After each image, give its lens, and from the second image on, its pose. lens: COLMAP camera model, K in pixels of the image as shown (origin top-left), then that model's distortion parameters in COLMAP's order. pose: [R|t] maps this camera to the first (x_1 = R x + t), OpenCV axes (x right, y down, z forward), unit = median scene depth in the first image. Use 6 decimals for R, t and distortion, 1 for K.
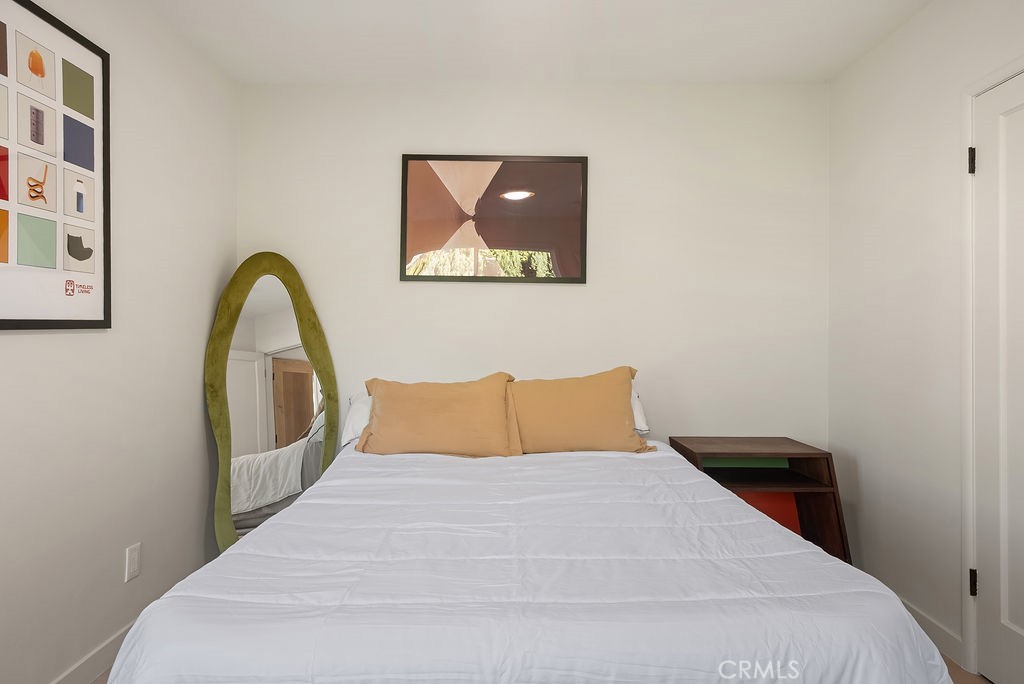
lens RADIAL K [[596.3, 0, 512.3], [0, 596.3, 337.3], [0, 0, 1]] dist [0.002841, -0.000748]
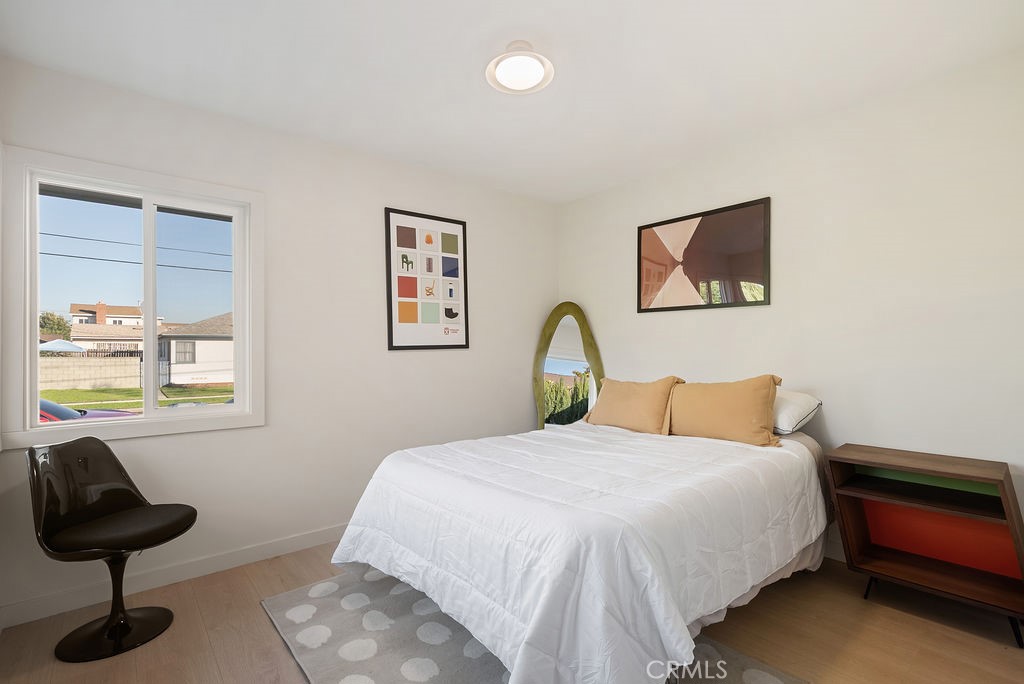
lens RADIAL K [[475.7, 0, 514.8], [0, 475.7, 353.1], [0, 0, 1]] dist [-0.004041, -0.000200]
pose [[0.650491, -0.005771, -0.759492, 0.700148], [0.006541, 0.999977, -0.001997, 0.006117], [0.759486, -0.003669, 0.650514, 0.009583]]
